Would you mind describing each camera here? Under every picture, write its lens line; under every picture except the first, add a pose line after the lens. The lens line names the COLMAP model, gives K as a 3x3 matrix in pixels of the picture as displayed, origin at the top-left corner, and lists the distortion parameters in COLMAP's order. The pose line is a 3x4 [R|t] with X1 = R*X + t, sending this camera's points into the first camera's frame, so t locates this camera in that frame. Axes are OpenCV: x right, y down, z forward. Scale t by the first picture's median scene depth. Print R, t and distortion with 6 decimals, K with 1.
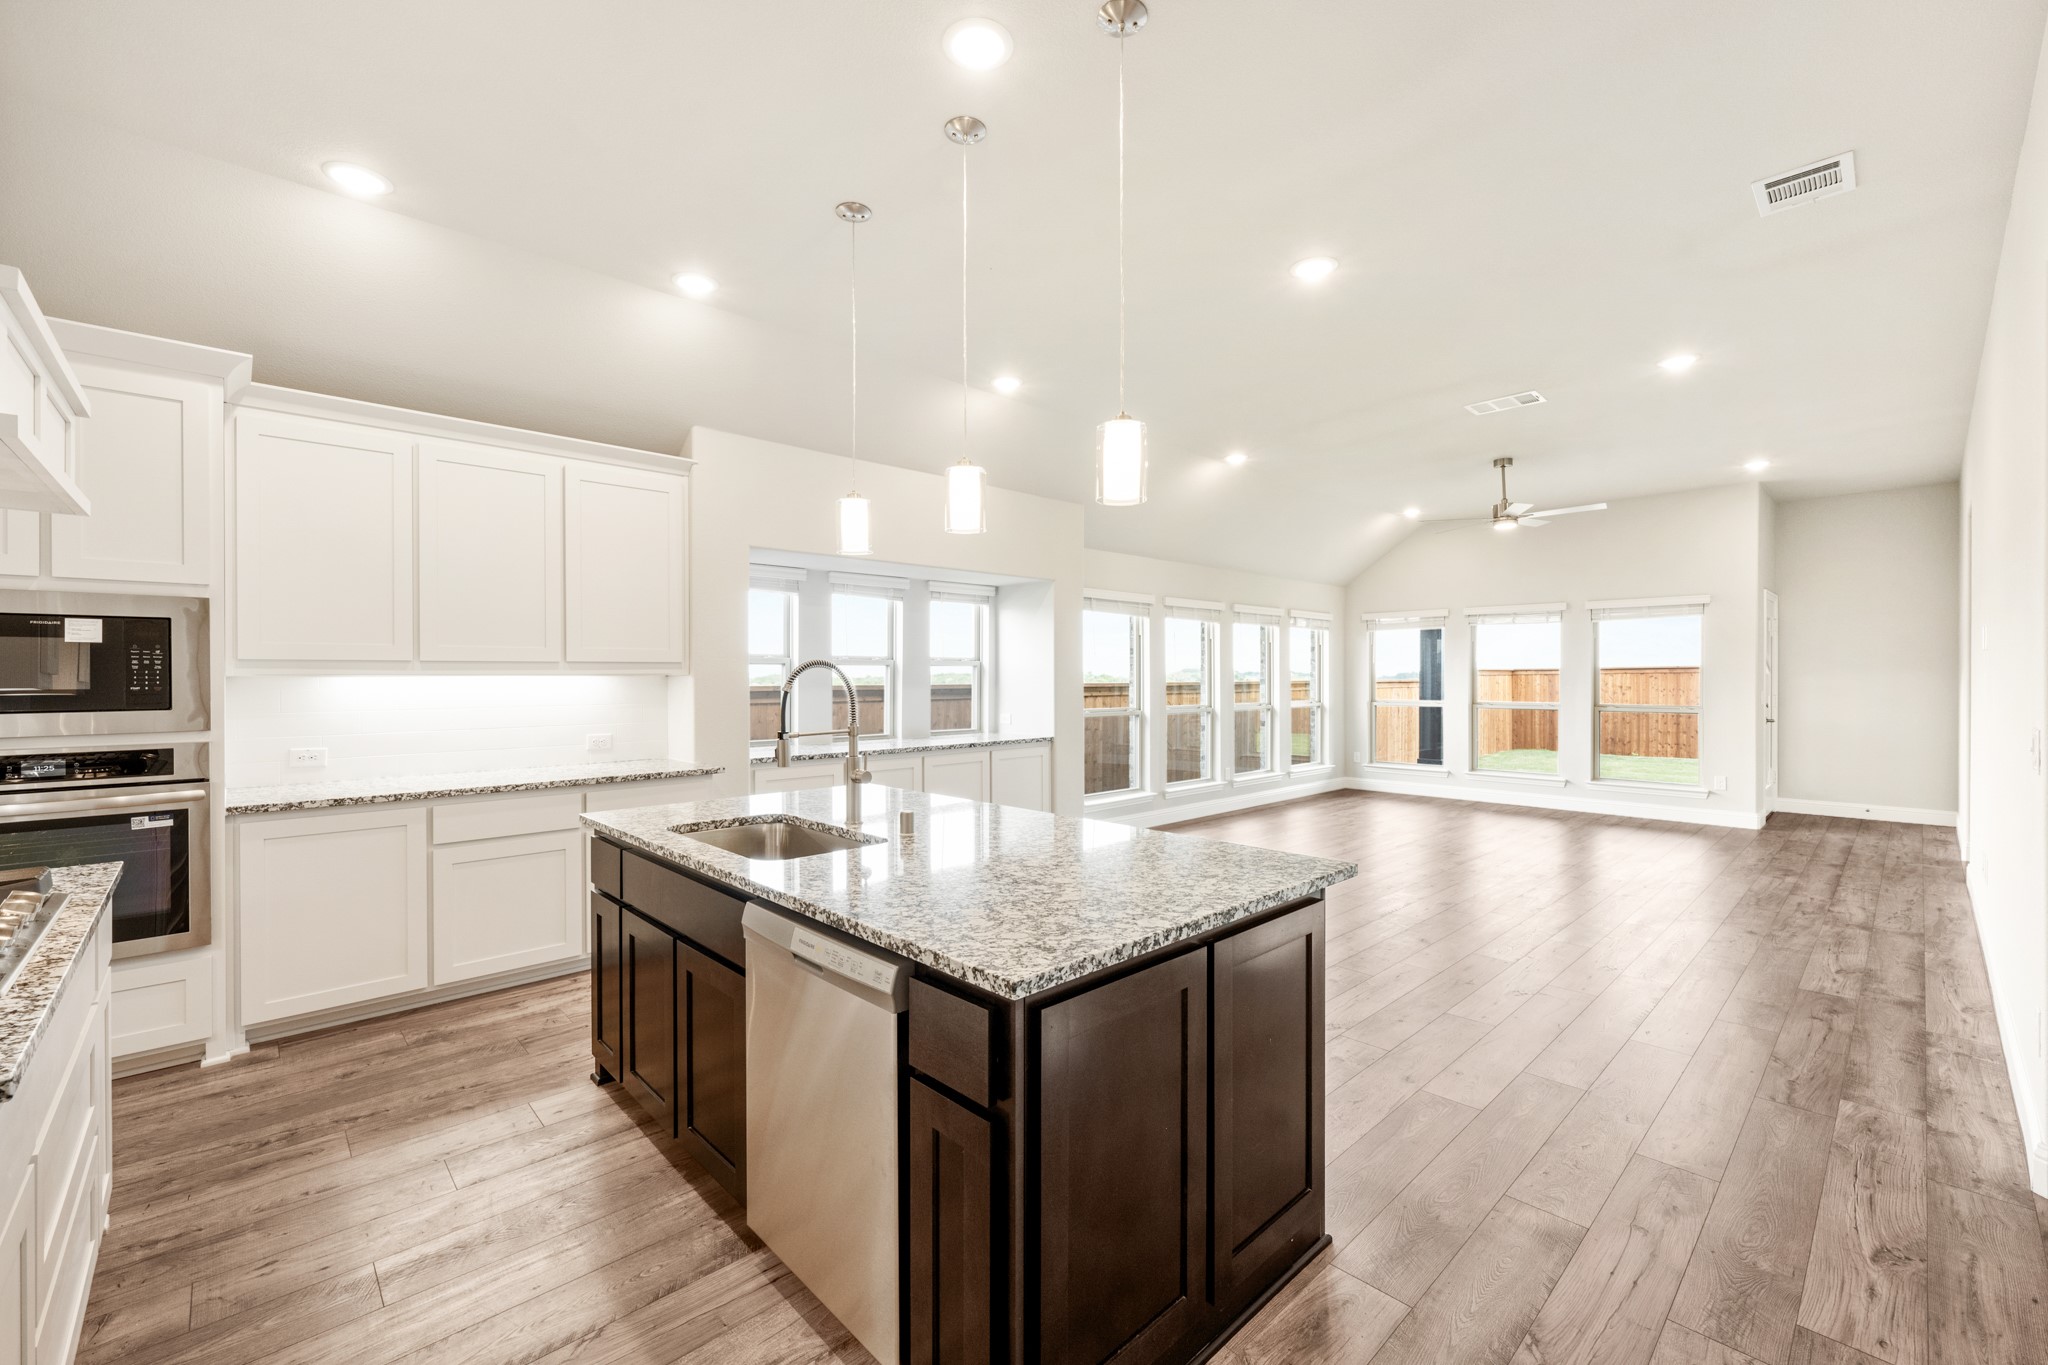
lens RADIAL K [[840.4, 0, 1024.0], [0, 840.4, 682.5], [0, 0, 1]] dist [0.000523, -0.000028]
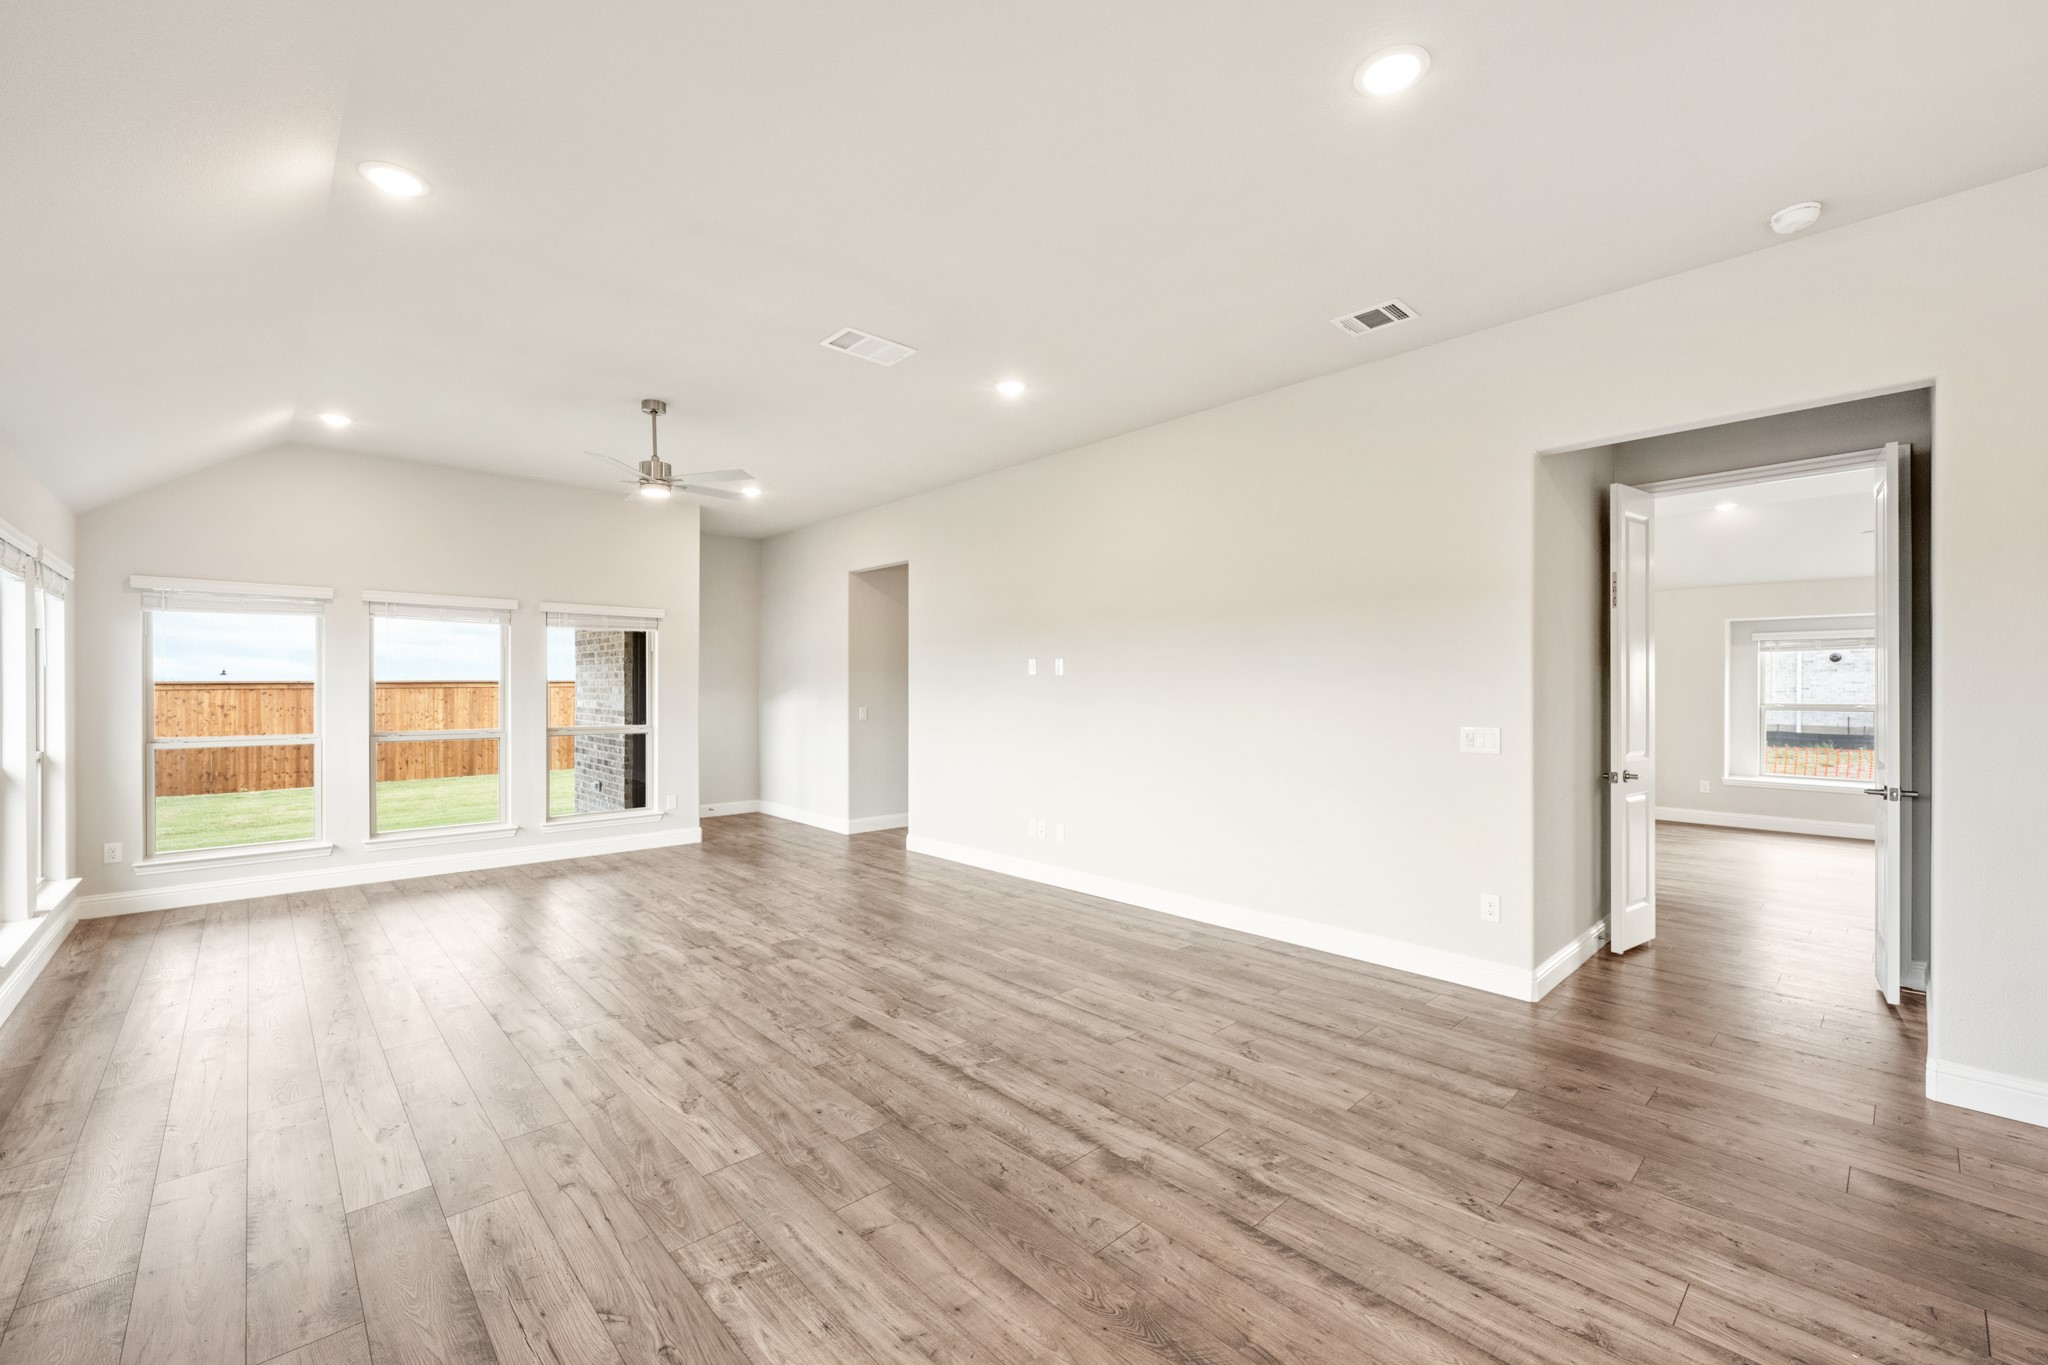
lens RADIAL K [[828.4, 0, 1016.9], [0, 828.4, 687.6], [0, 0, 1]] dist [-0.000945, 0.000236]
pose [[0.006754, 0.005390, 0.999963, -0.158256], [0.006637, 0.999963, -0.005435, -0.007878], [-0.999955, 0.006674, 0.006718, 0.673442]]
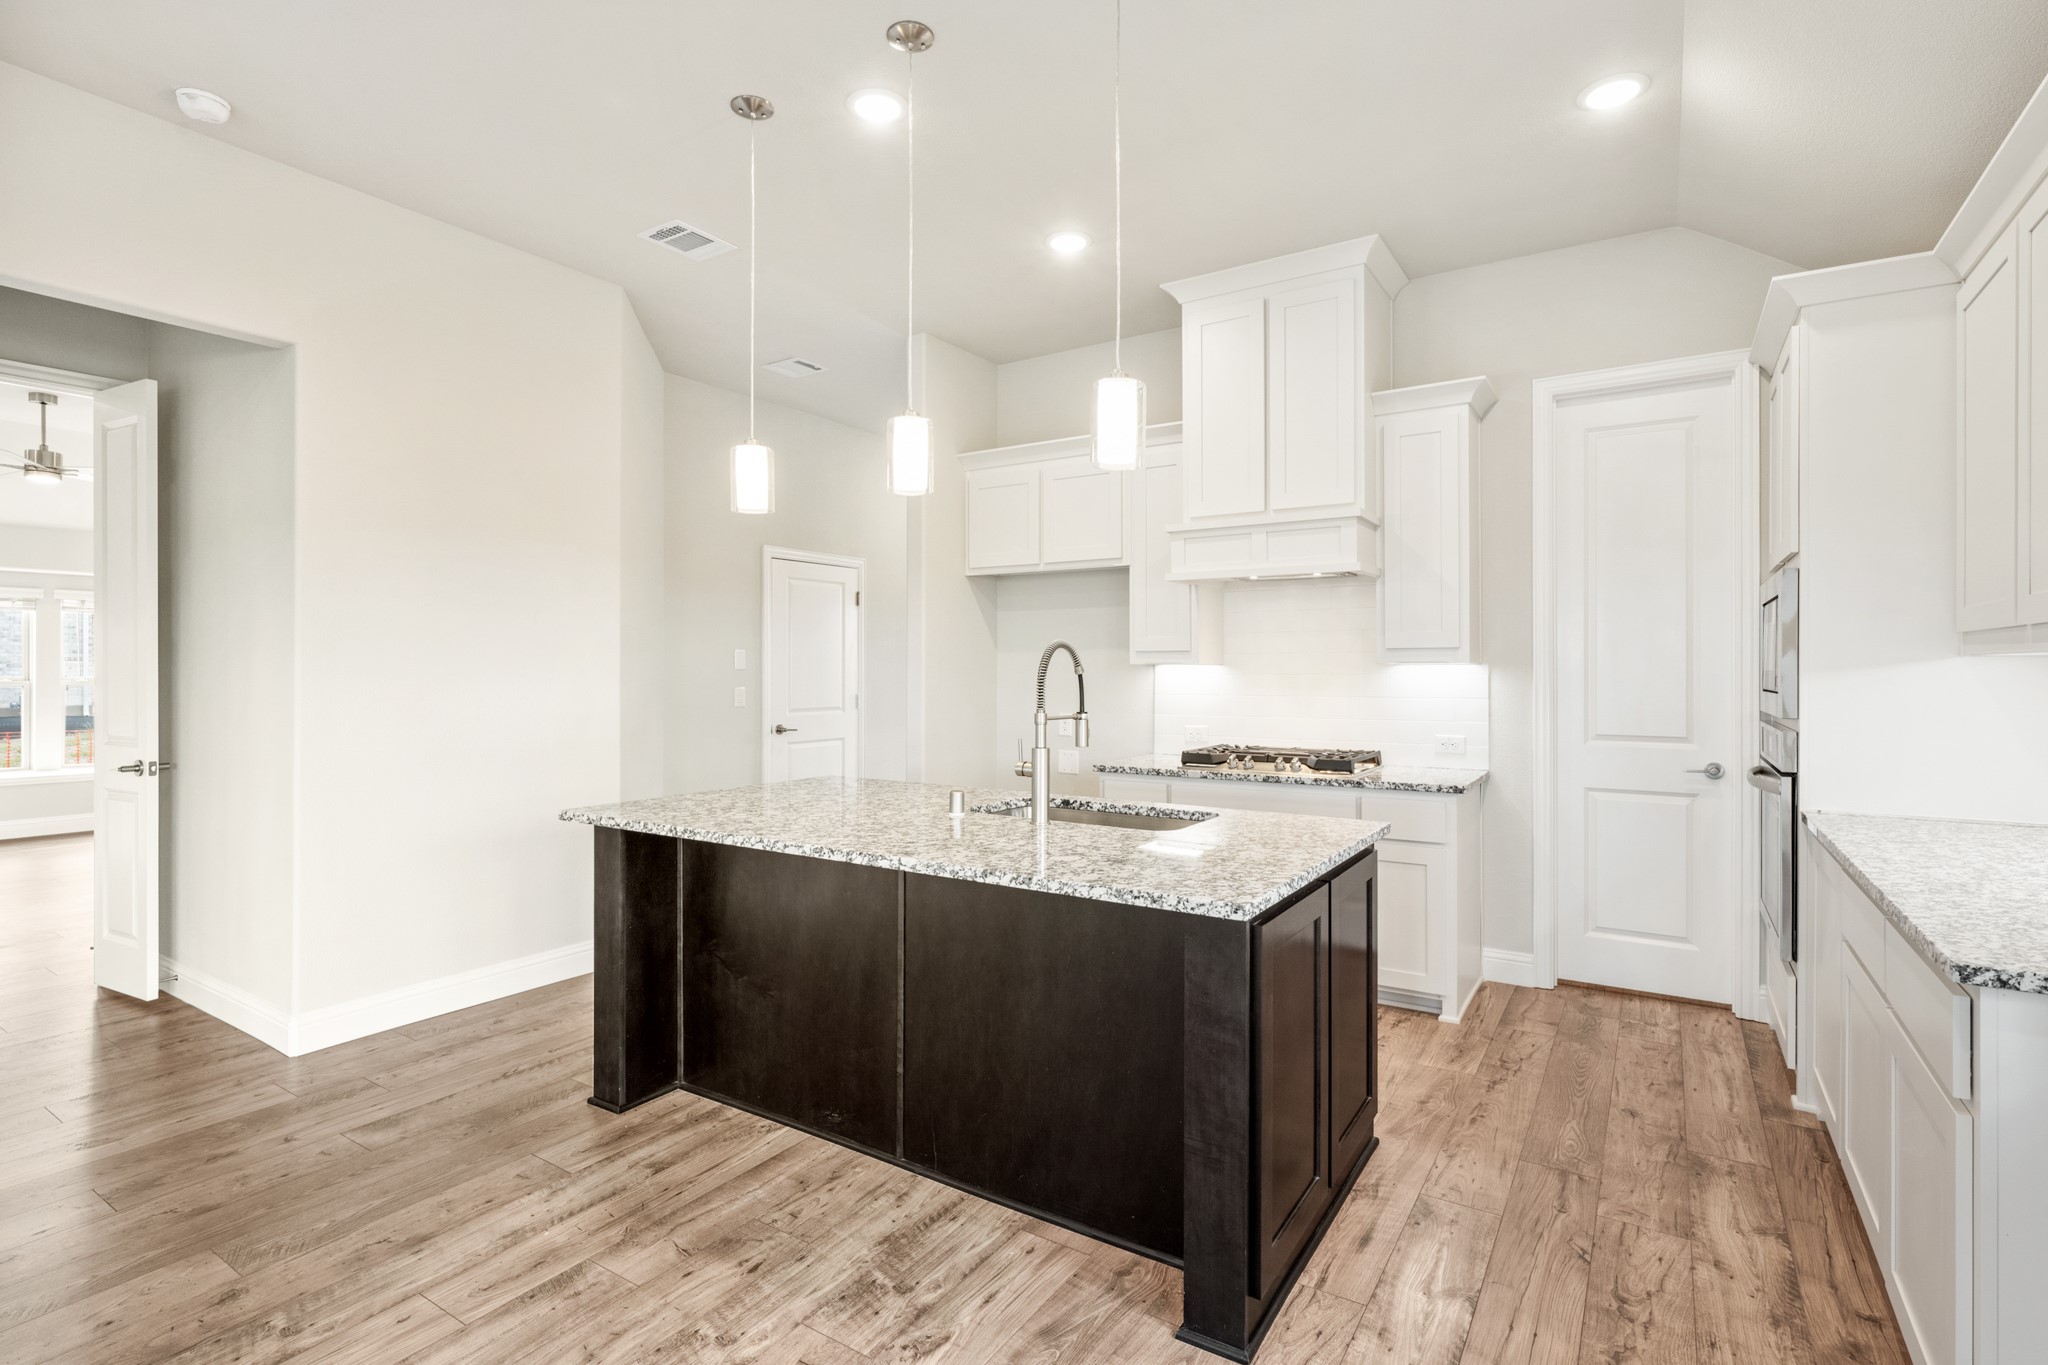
lens RADIAL K [[975.9, 0, 1030.2], [0, 975.9, 665.7], [0, 0, 1]] dist [-0.000603, -0.000513]
pose [[-0.970895, 0.001306, -0.239501, 0.019648], [-0.000366, 0.999976, 0.006937, -0.002398], [0.239504, 0.006823, -0.970871, 0.790725]]
